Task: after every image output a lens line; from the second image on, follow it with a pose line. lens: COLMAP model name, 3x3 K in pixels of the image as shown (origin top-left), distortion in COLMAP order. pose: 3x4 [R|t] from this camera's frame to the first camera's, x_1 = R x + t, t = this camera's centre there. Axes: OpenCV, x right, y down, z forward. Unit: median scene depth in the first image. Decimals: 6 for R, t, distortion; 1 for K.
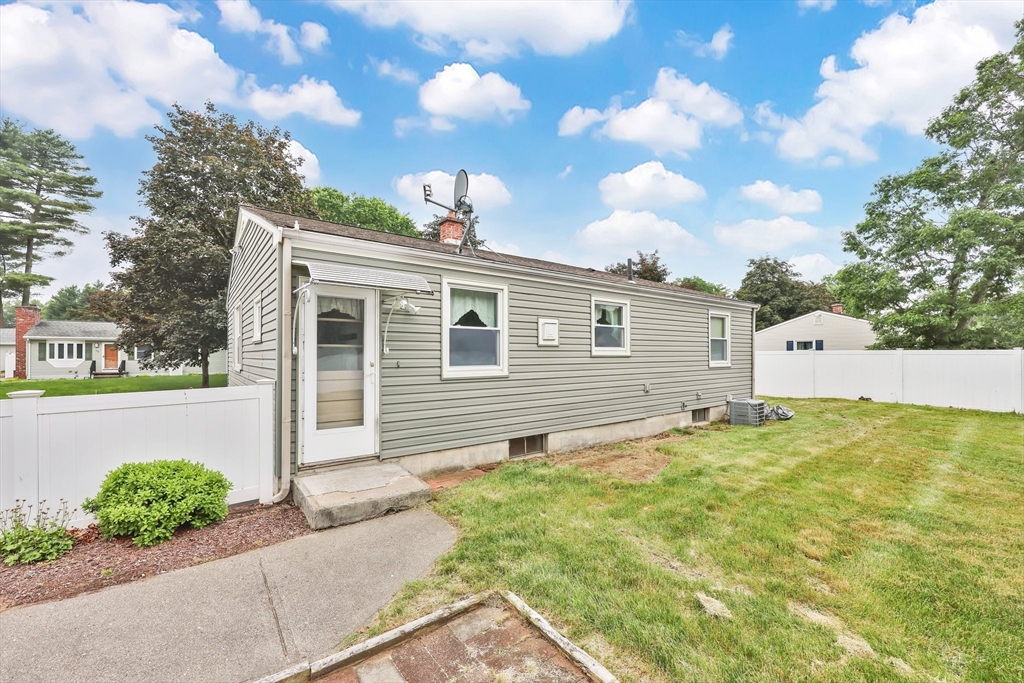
lens RADIAL K [[416.1, 0, 512.0], [0, 416.1, 341.5], [0, 0, 1]] dist [-0.001055, -0.000097]
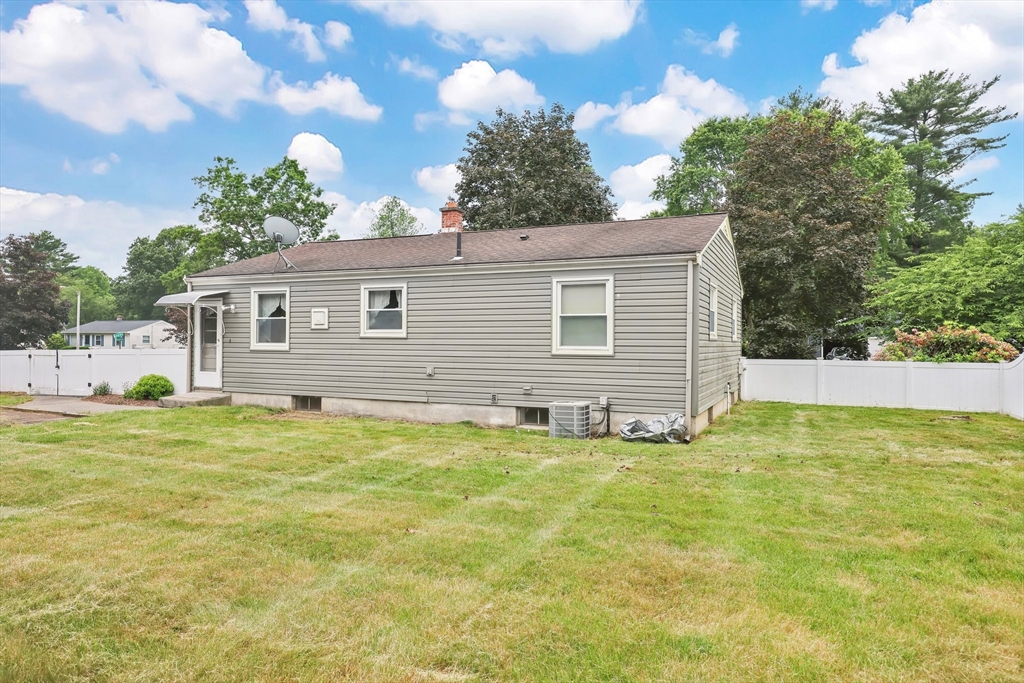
lens RADIAL K [[654.6, 0, 512.0], [0, 654.6, 341.5], [0, 0, 1]] dist [0.004598, 0.002187]
pose [[0.469046, 0.001173, -0.883173, 2.343778], [0.017512, 0.999790, 0.010628, 0.040602], [0.883000, -0.020451, 0.468927, 0.622256]]
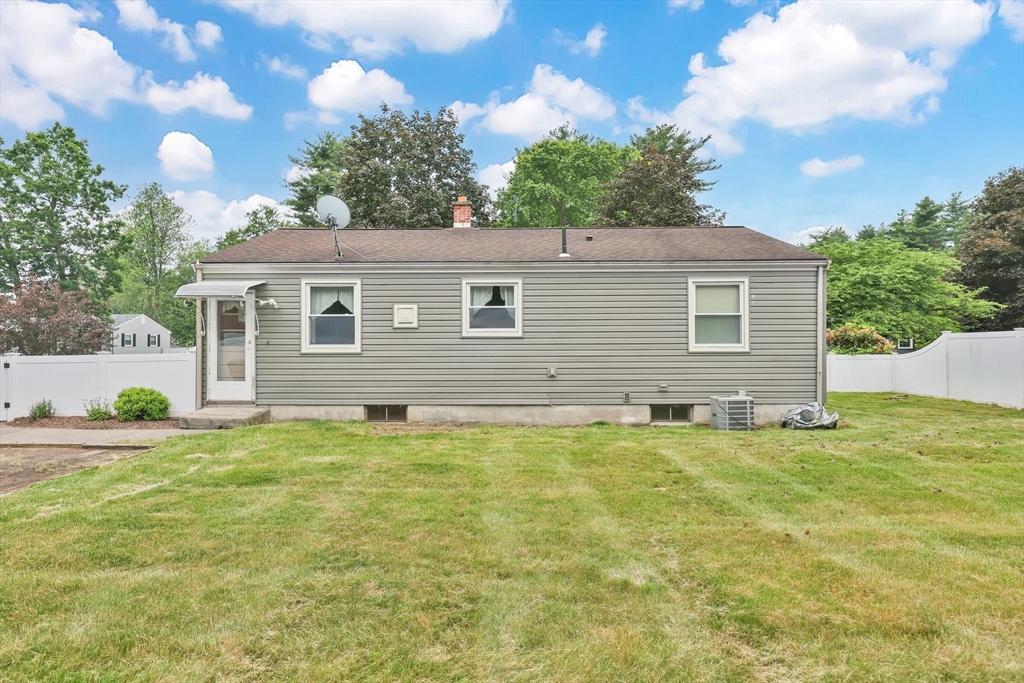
lens RADIAL K [[620.6, 0, 512.0], [0, 620.6, 341.5], [0, 0, 1]] dist [0.004433, 0.000233]
pose [[0.784683, -0.006407, -0.619864, 1.479921], [0.020609, 0.999663, 0.015755, 0.028322], [0.619554, -0.025138, 0.784551, -0.162098]]
